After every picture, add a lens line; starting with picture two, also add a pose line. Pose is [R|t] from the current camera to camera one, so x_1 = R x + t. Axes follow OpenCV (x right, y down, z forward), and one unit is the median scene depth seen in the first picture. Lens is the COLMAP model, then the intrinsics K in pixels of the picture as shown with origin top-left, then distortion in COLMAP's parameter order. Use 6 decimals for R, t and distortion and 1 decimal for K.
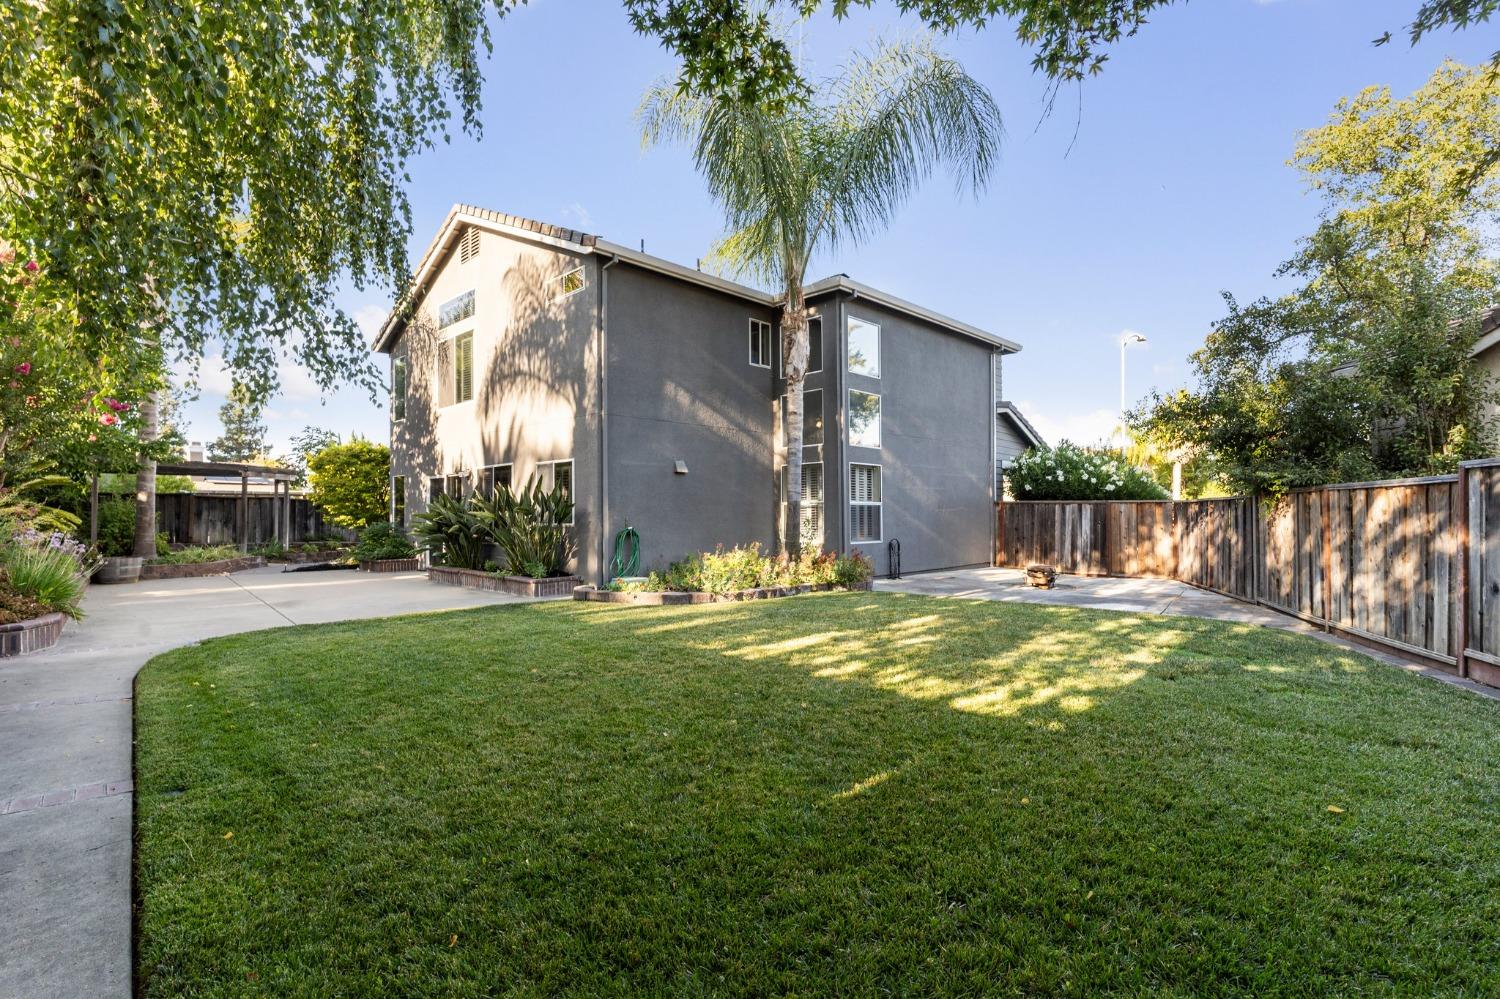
lens RADIAL K [[707.9, 0, 750.0], [0, 707.9, 499.5], [0, 0, 1]] dist [0.004202, -0.000240]
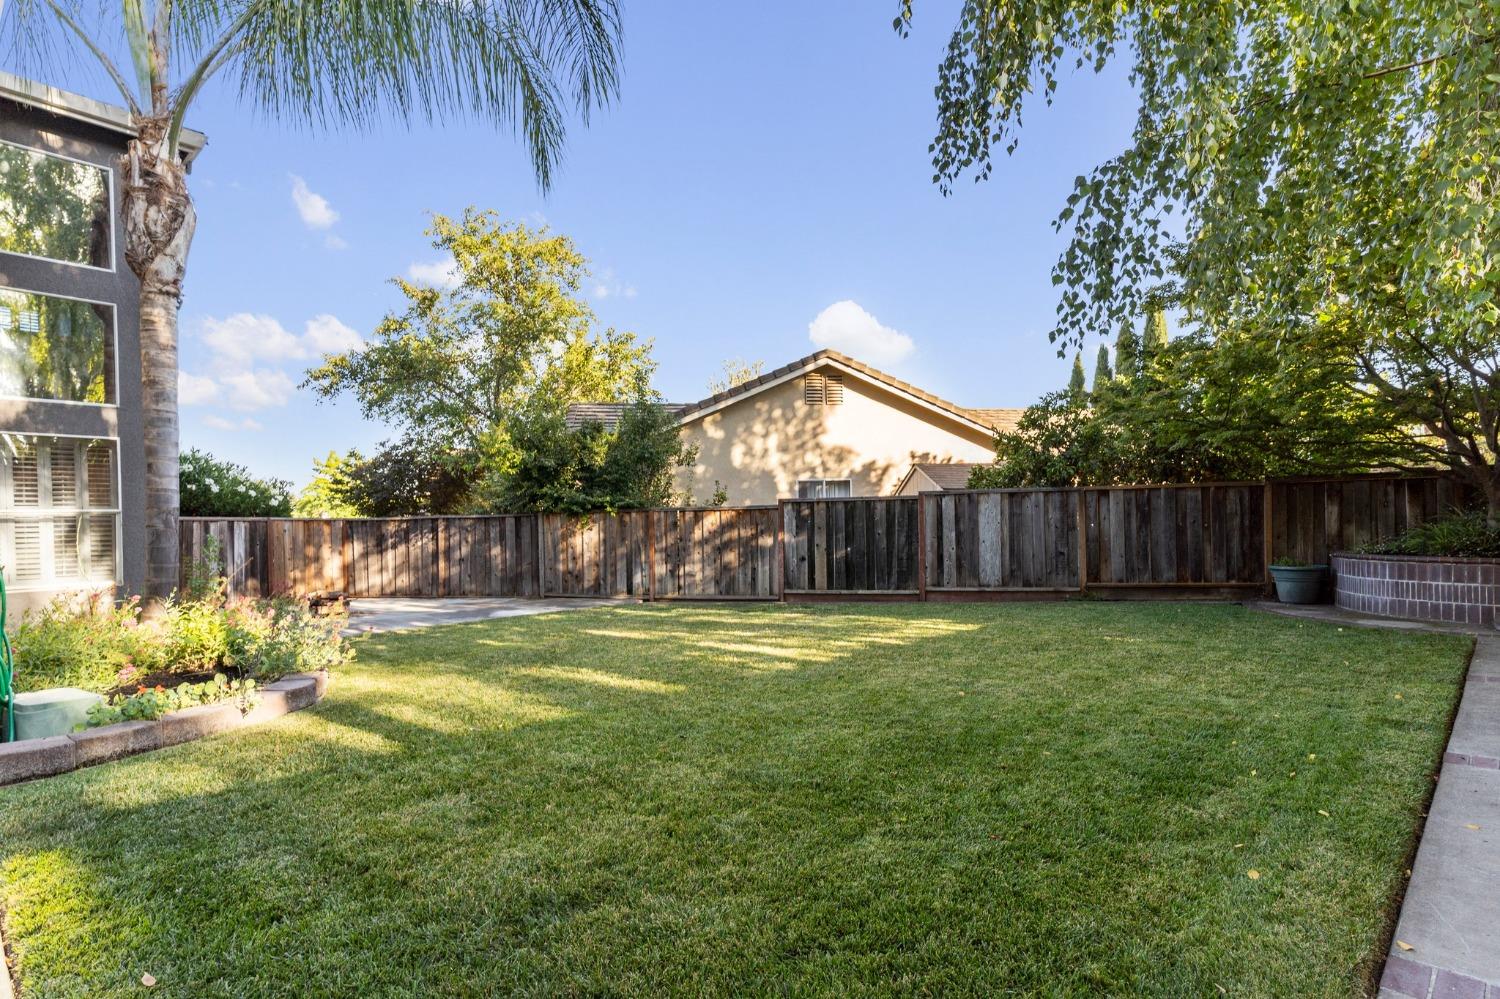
lens RADIAL K [[748.1, 0, 779.1], [0, 748.1, 507.4], [0, 0, 1]] dist [0.001807, 0.000086]
pose [[-0.067868, 0.032296, 0.997171, -0.444441], [-0.005151, 0.999451, -0.032720, 0.015919], [-0.997681, -0.007358, -0.067664, 0.467919]]
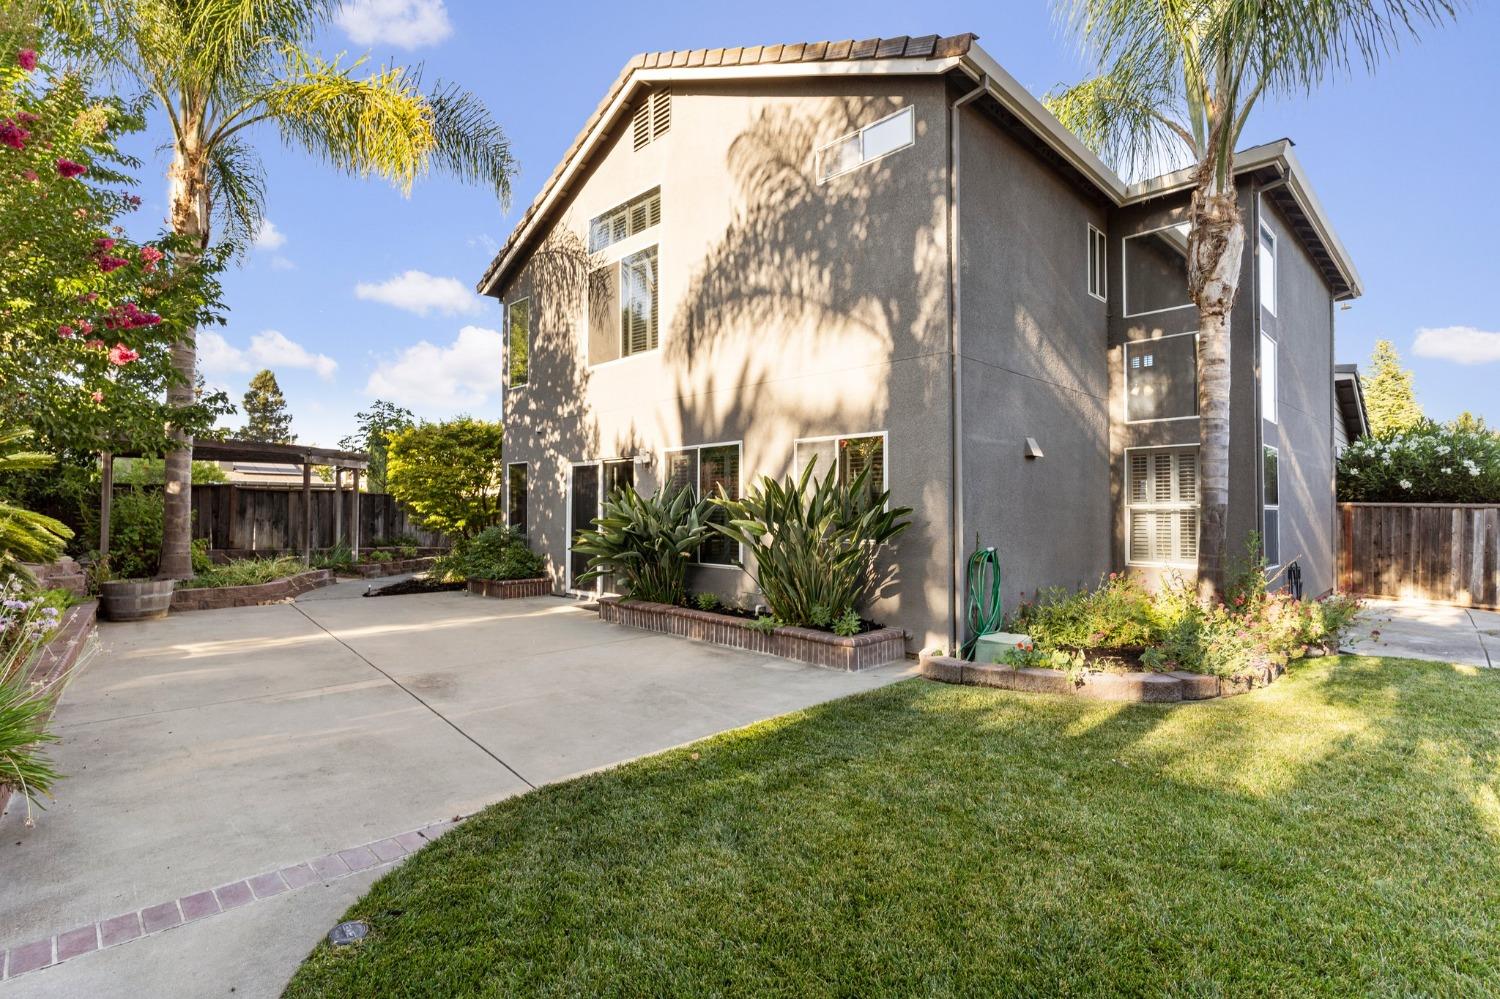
lens RADIAL K [[717.6, 0, 750.0], [0, 717.6, 499.5], [0, 0, 1]] dist [0.000623, -0.000026]
pose [[0.999696, 0.006827, -0.023708, -0.265552], [-0.006645, 0.999948, 0.007744, -0.002625], [0.023760, -0.007584, 0.999689, 0.300834]]
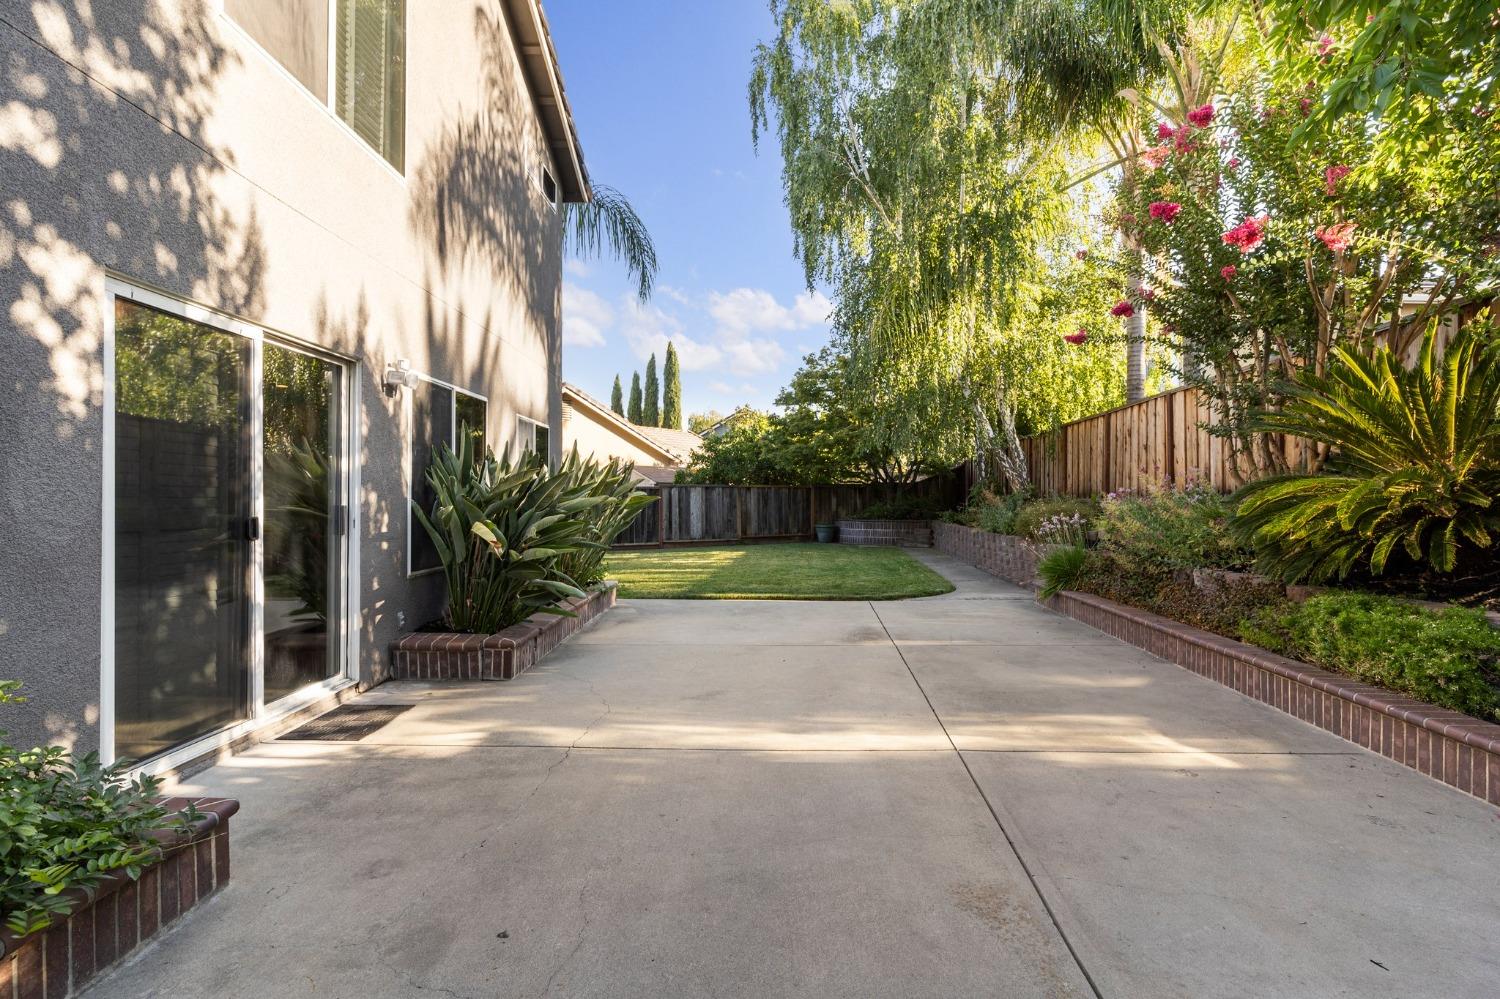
lens RADIAL K [[717.6, 0, 750.0], [0, 717.6, 499.5], [0, 0, 1]] dist [0.000623, -0.000026]
pose [[-0.701370, 0.003370, 0.712789, -0.656726], [-0.013174, 0.999757, -0.017689, 0.019421], [-0.712675, -0.021796, -0.701155, 0.943351]]
